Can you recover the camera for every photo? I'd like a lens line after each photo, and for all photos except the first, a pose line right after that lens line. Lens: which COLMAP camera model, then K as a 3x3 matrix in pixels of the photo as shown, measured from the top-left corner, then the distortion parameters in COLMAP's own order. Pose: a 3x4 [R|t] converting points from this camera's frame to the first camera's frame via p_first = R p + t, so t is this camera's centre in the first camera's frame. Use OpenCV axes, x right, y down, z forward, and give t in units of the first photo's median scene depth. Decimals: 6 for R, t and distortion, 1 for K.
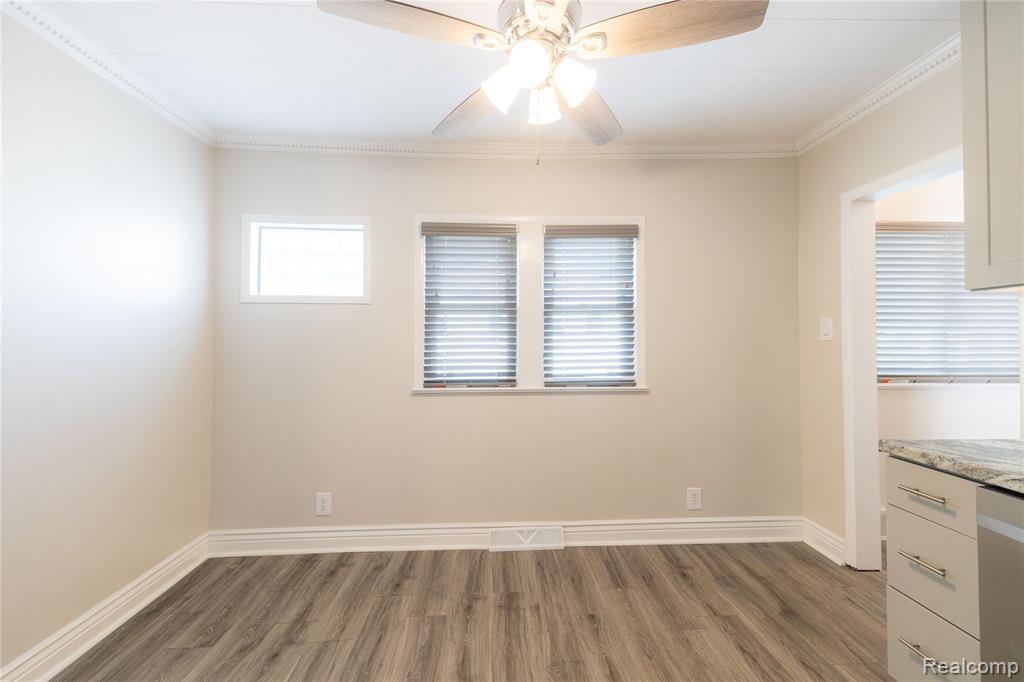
lens RADIAL K [[416.5, 0, 515.3], [0, 416.5, 338.0], [0, 0, 1]] dist [0.045770, -0.012480]
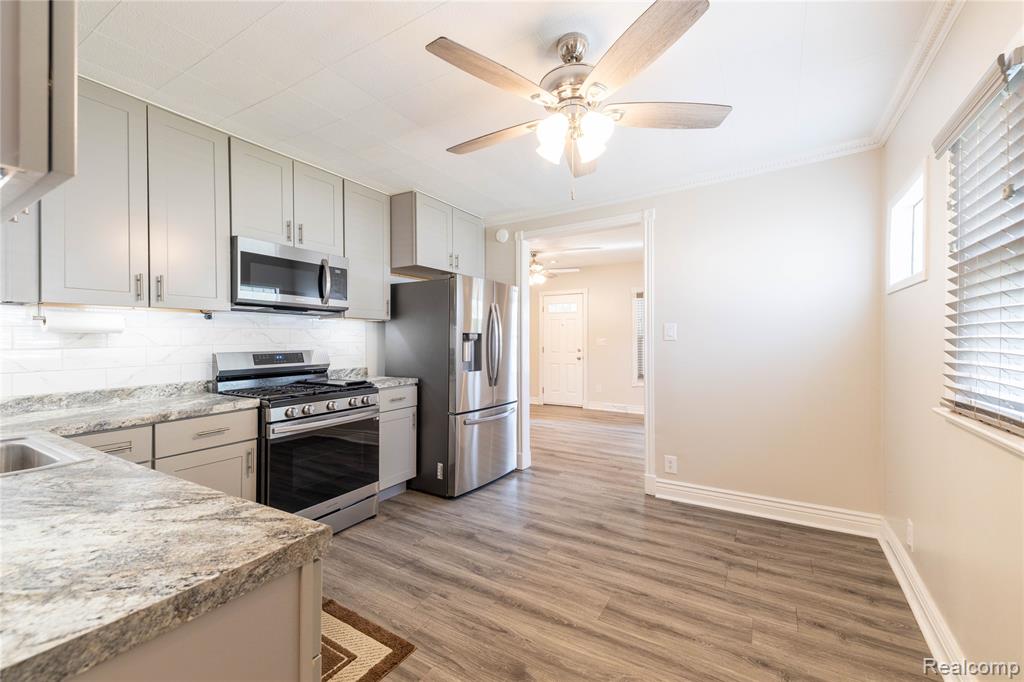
lens RADIAL K [[416.5, 0, 512.3], [0, 416.5, 339.1], [0, 0, 1]] dist [0.045770, -0.012480]
pose [[-0.567081, 0.002814, -0.823657, 0.713566], [0.019000, 0.999773, -0.009665, 0.011677], [0.823443, -0.021130, -0.567006, 0.919313]]
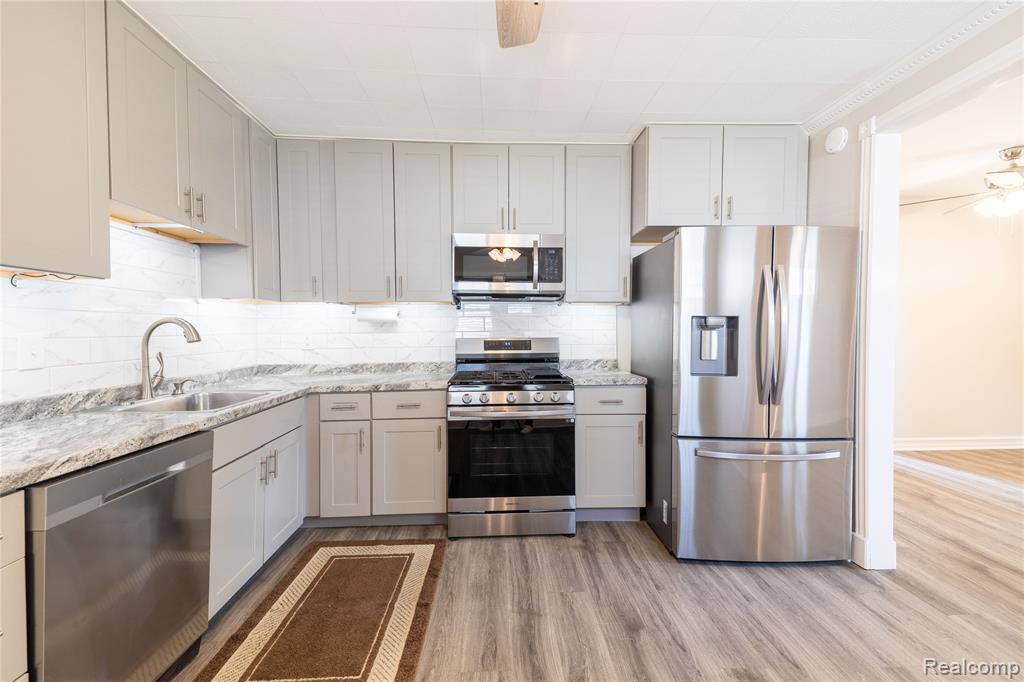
lens RADIAL K [[416.5, 0, 513.0], [0, 416.5, 339.4], [0, 0, 1]] dist [0.045770, -0.012480]
pose [[-0.999960, 0.004391, 0.007812, 0.046741], [0.004436, 0.999973, 0.005803, 0.018743], [-0.007786, 0.005838, -0.999953, 0.918040]]
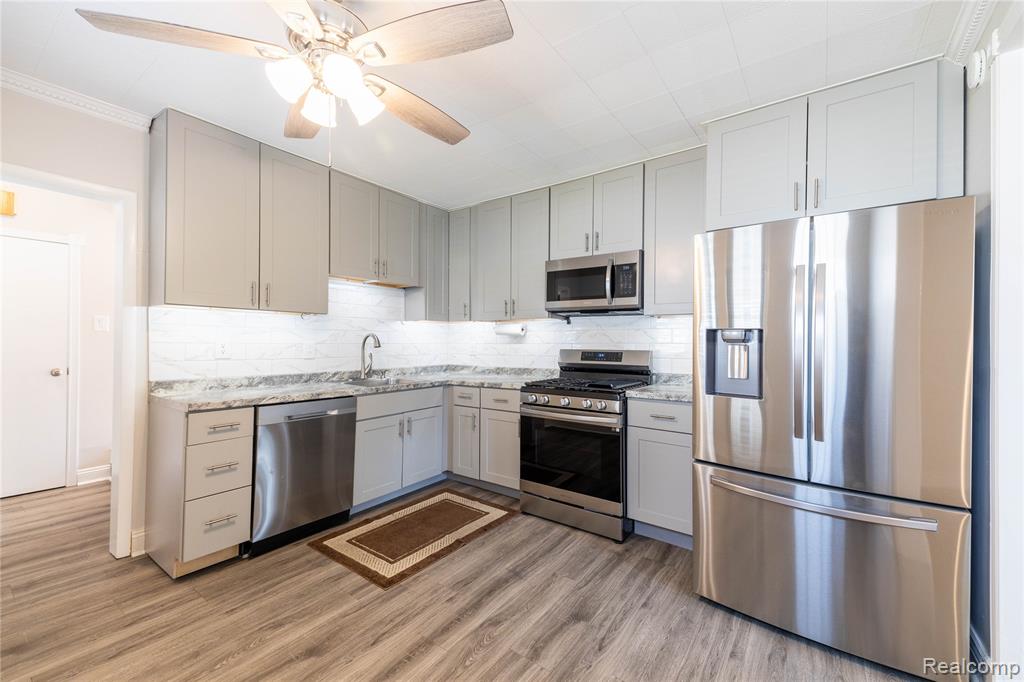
lens RADIAL K [[416.5, 0, 514.1], [0, 416.5, 337.4], [0, 0, 1]] dist [0.045770, -0.012480]
pose [[-0.776805, 0.001878, 0.629738, -0.573845], [-0.015569, 0.999633, -0.022186, 0.016579], [-0.629548, -0.027038, -0.776491, 0.894062]]
